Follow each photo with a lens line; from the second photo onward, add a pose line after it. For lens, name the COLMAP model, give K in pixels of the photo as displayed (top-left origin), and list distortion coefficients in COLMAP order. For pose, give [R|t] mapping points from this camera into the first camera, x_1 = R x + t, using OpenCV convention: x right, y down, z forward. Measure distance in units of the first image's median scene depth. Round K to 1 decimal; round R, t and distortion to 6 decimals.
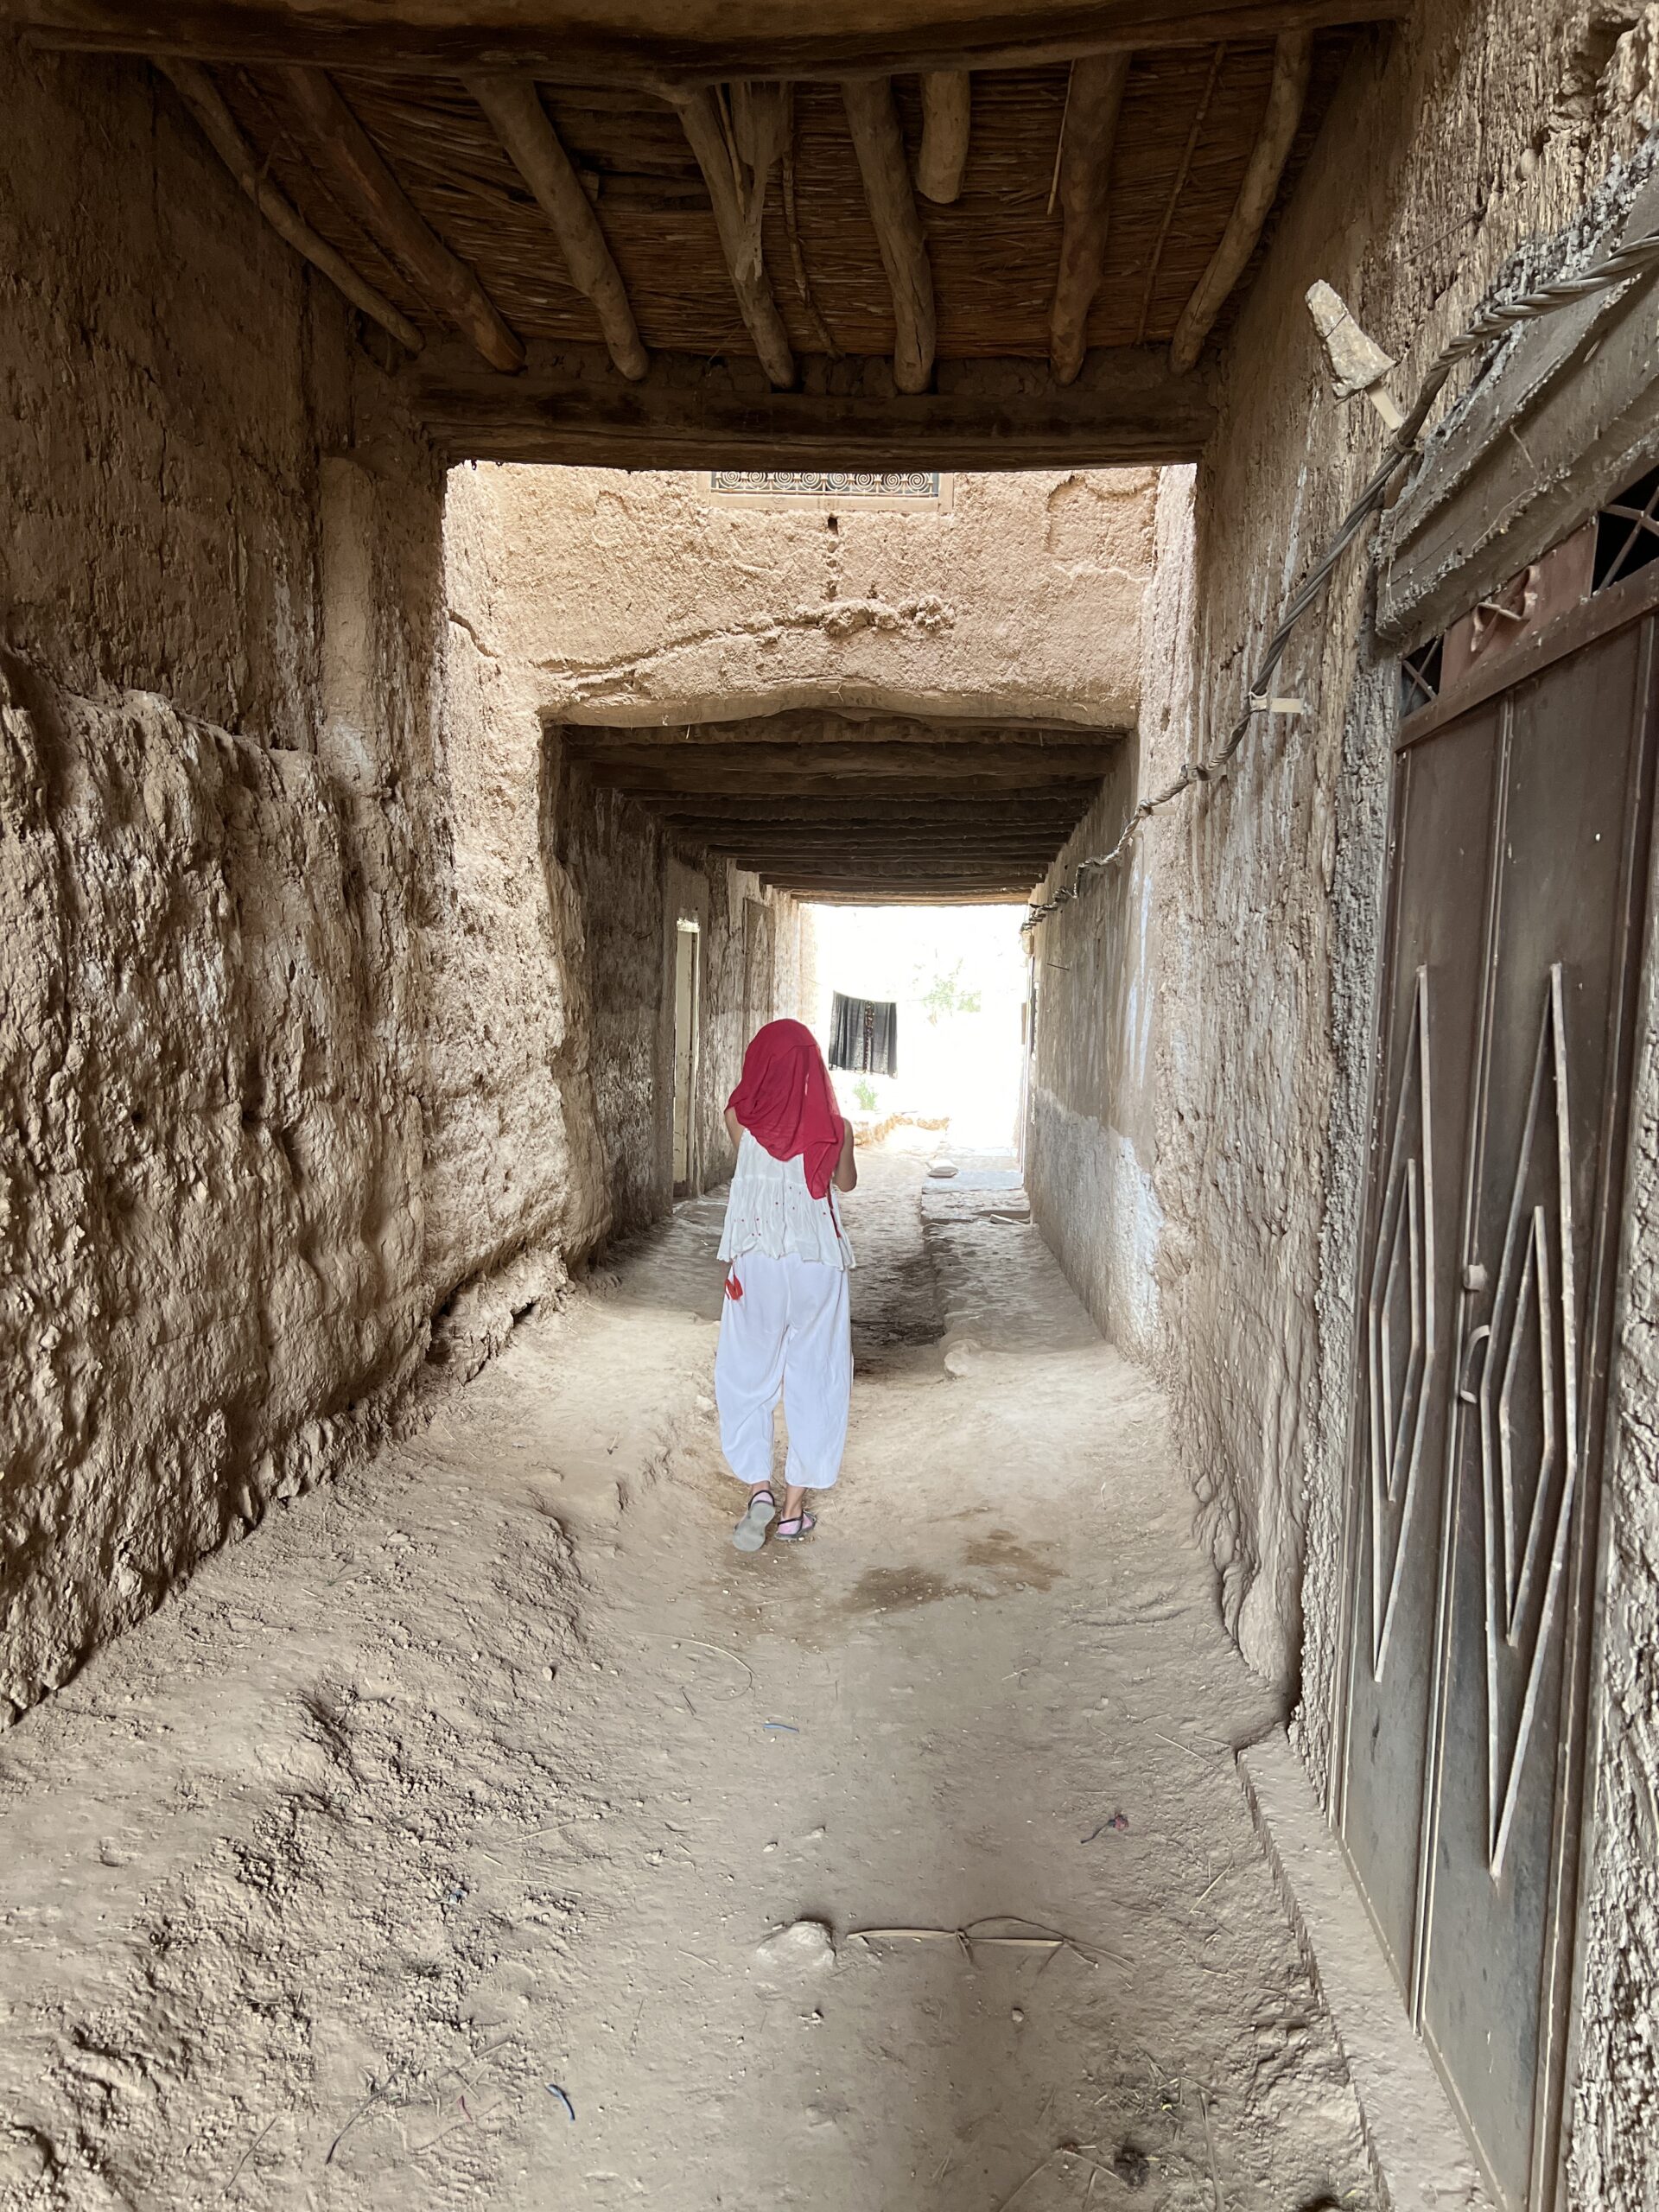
lens RADIAL K [[1643.6, 0, 817.3], [0, 1643.6, 1123.0], [0, 0, 1]] dist [-0.003184, -0.004644]
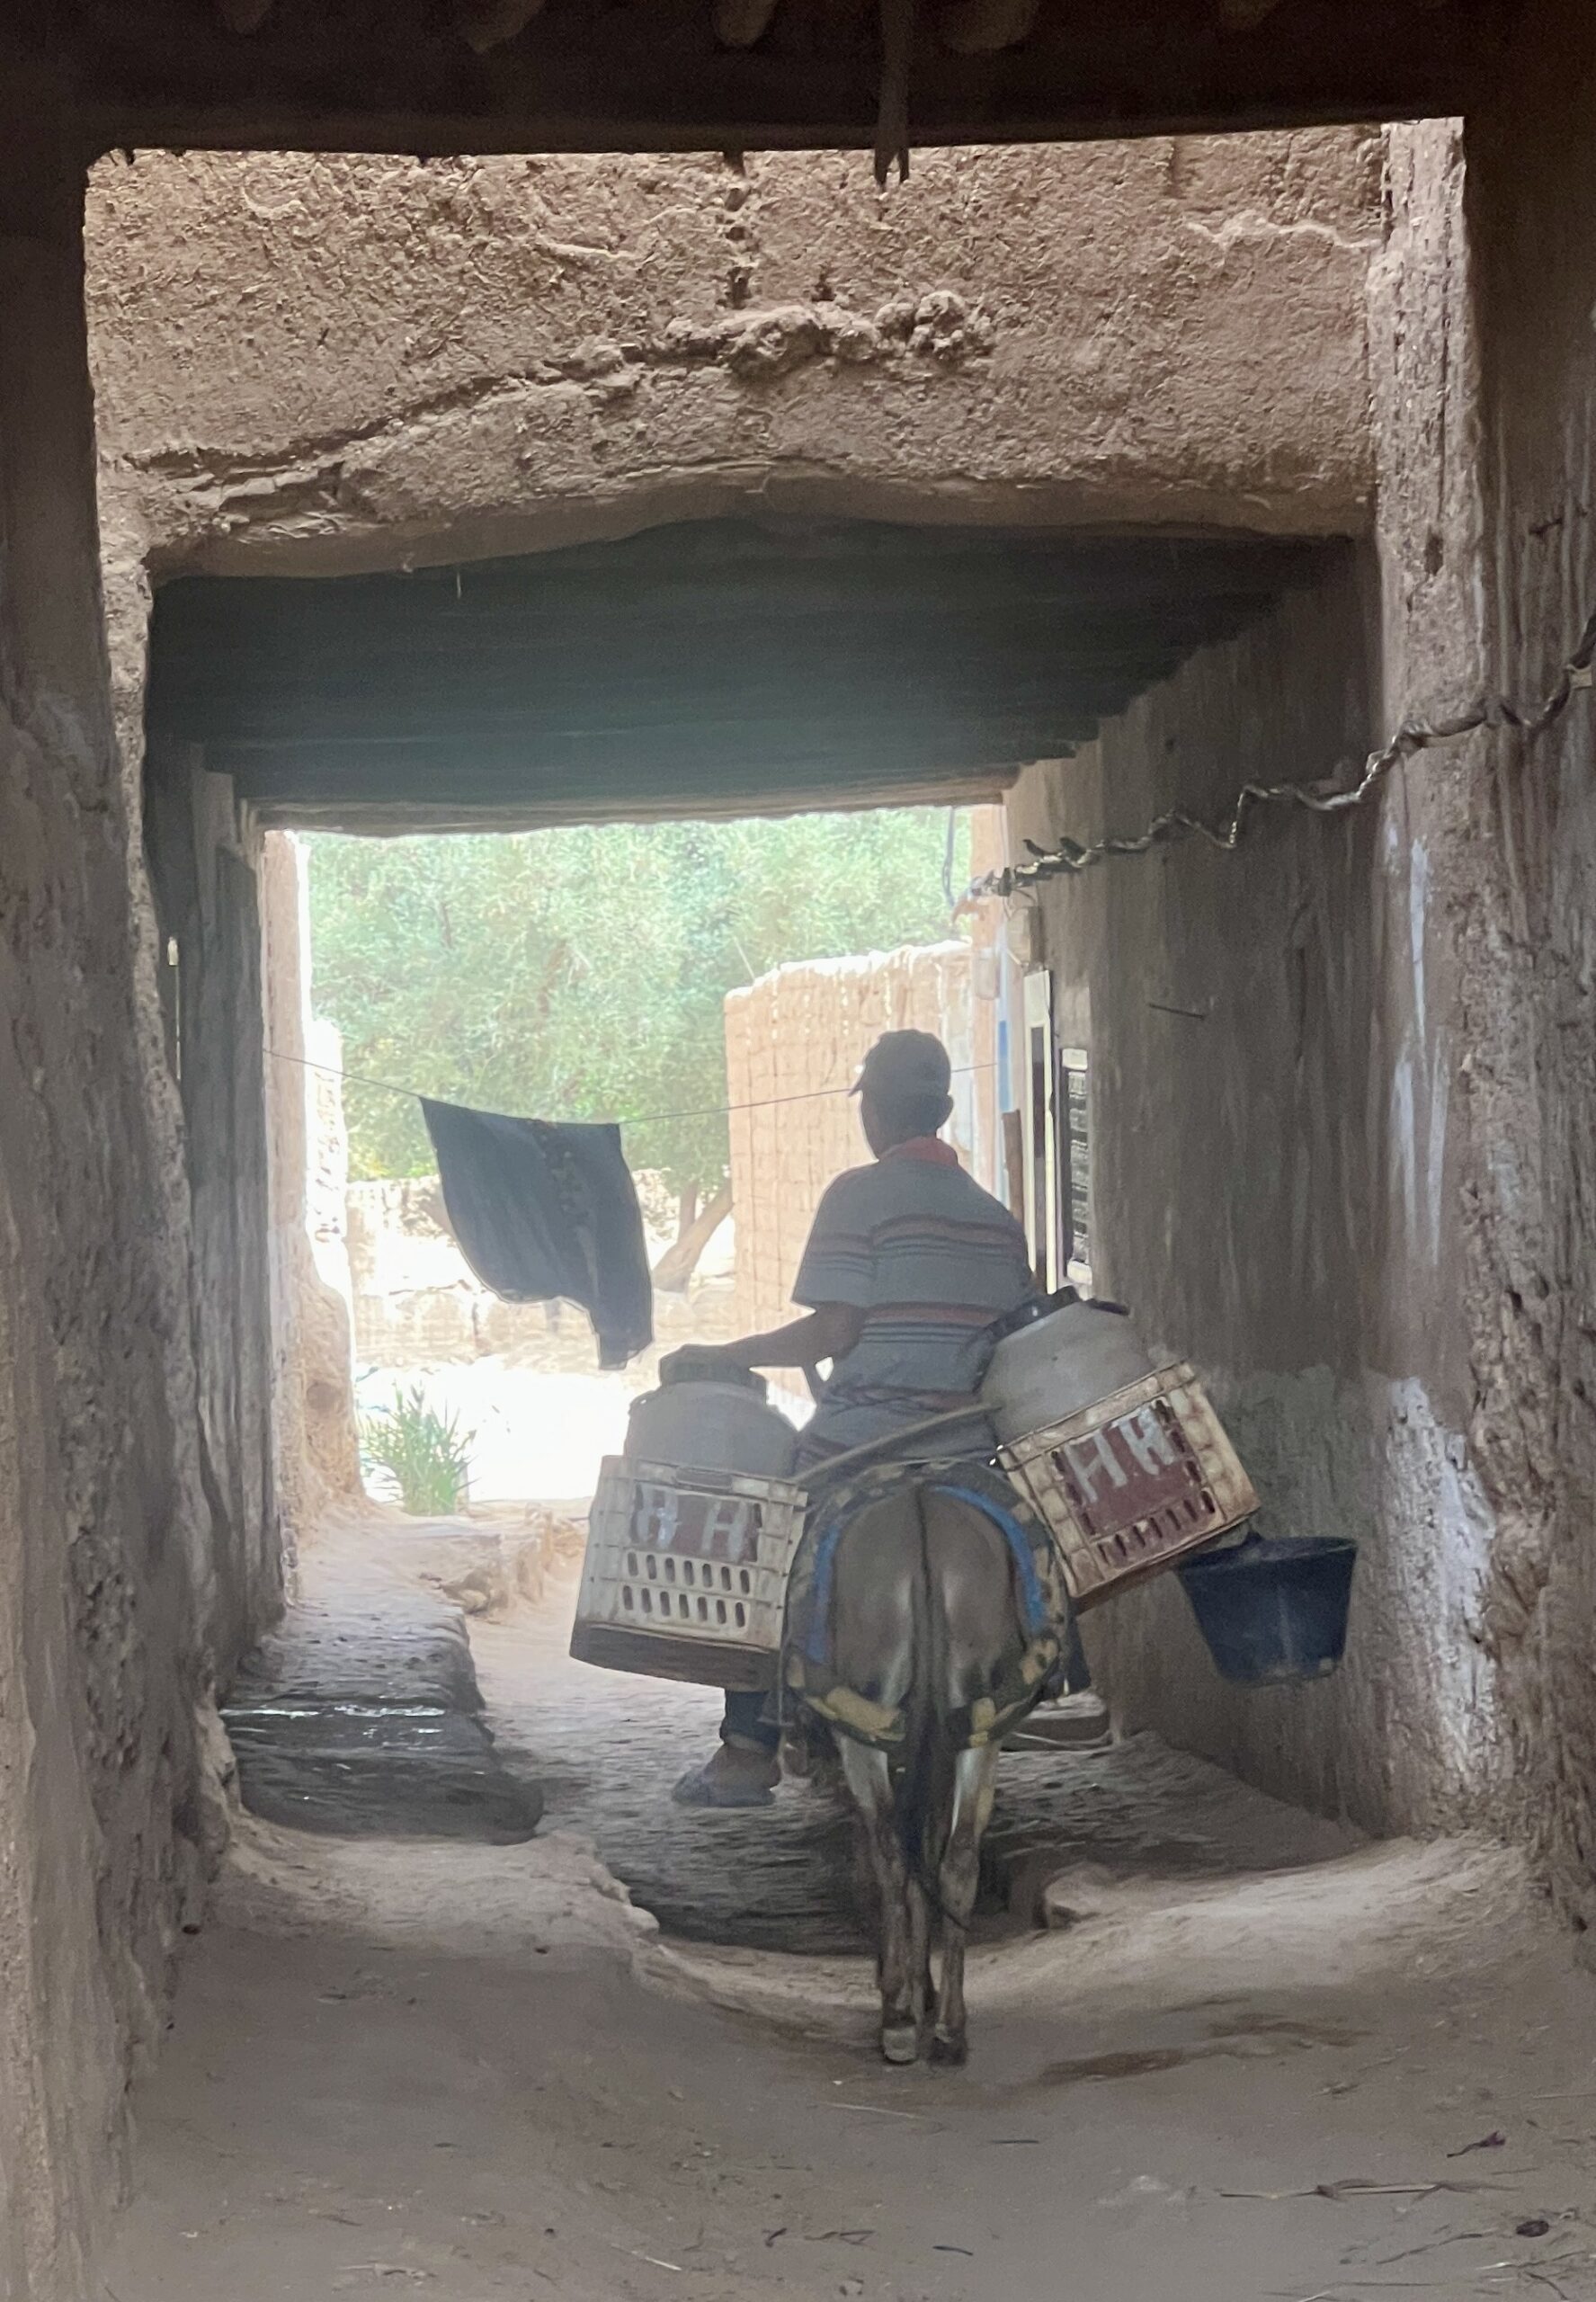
lens RADIAL K [[5355.1, 0, 798.1], [0, 5355.1, 1146.4], [0, 0, 1]] dist [-0.123529, 0.000000]
pose [[0.994709, -0.053356, 0.087793, -0.126948], [0.059470, 0.995873, -0.068555, 0.040045], [-0.083773, 0.073414, 0.993777, -0.561547]]
